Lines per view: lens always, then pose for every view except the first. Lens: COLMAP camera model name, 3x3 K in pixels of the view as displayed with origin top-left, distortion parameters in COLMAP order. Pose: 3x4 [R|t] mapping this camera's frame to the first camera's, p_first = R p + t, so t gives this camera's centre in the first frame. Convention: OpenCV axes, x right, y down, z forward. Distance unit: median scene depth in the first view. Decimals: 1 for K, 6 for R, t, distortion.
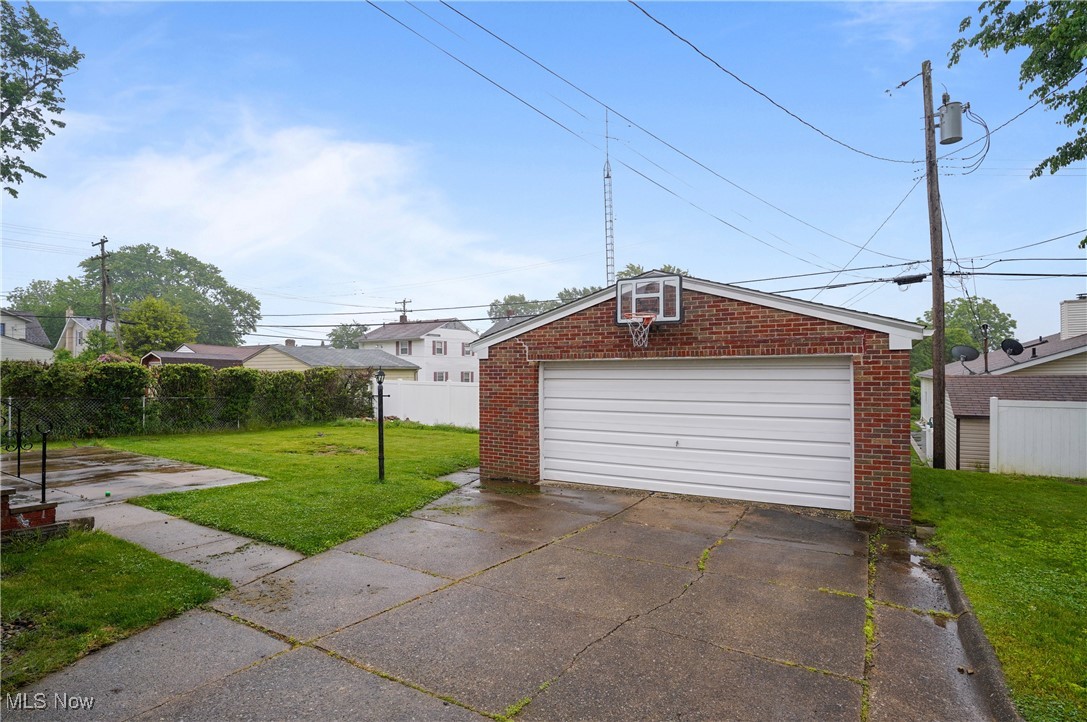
lens RADIAL K [[567.2, 0, 547.8], [0, 567.2, 368.0], [0, 0, 1]] dist [-0.081124, 0.041200]
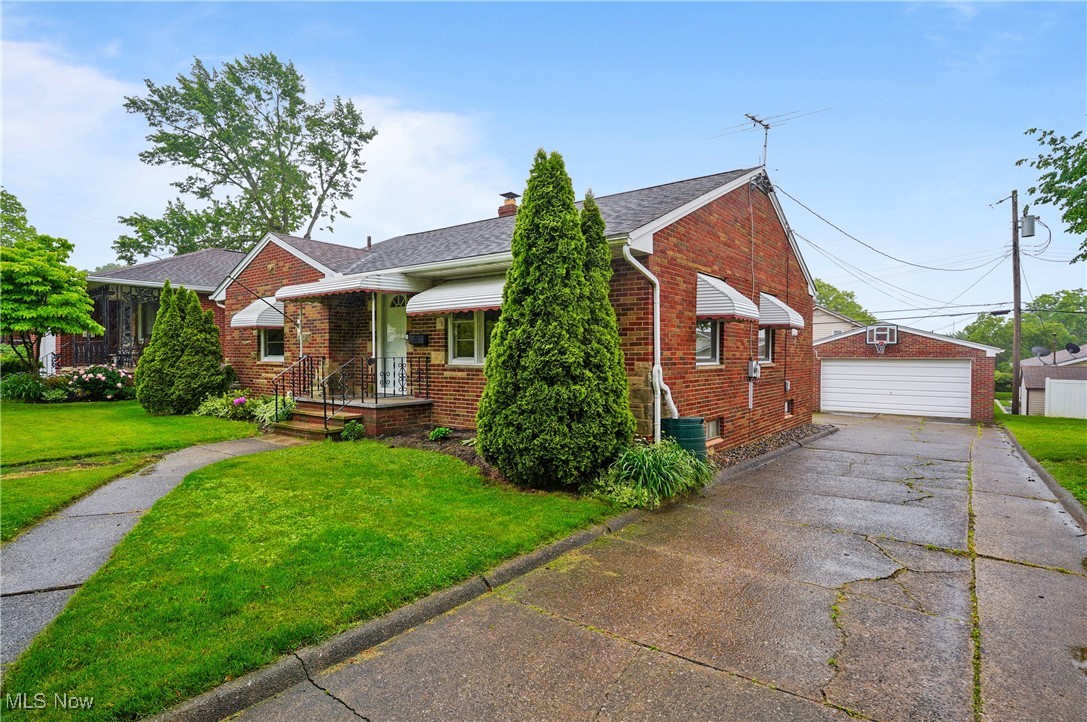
lens RADIAL K [[565.3, 0, 543.5], [0, 565.3, 361.0], [0, 0, 1]] dist [-0.070224, 0.030435]
pose [[0.991389, 0.010383, -0.130535, -0.609821], [-0.008067, 0.999801, 0.018263, -0.022636], [0.130698, -0.017053, 0.991276, -0.998085]]
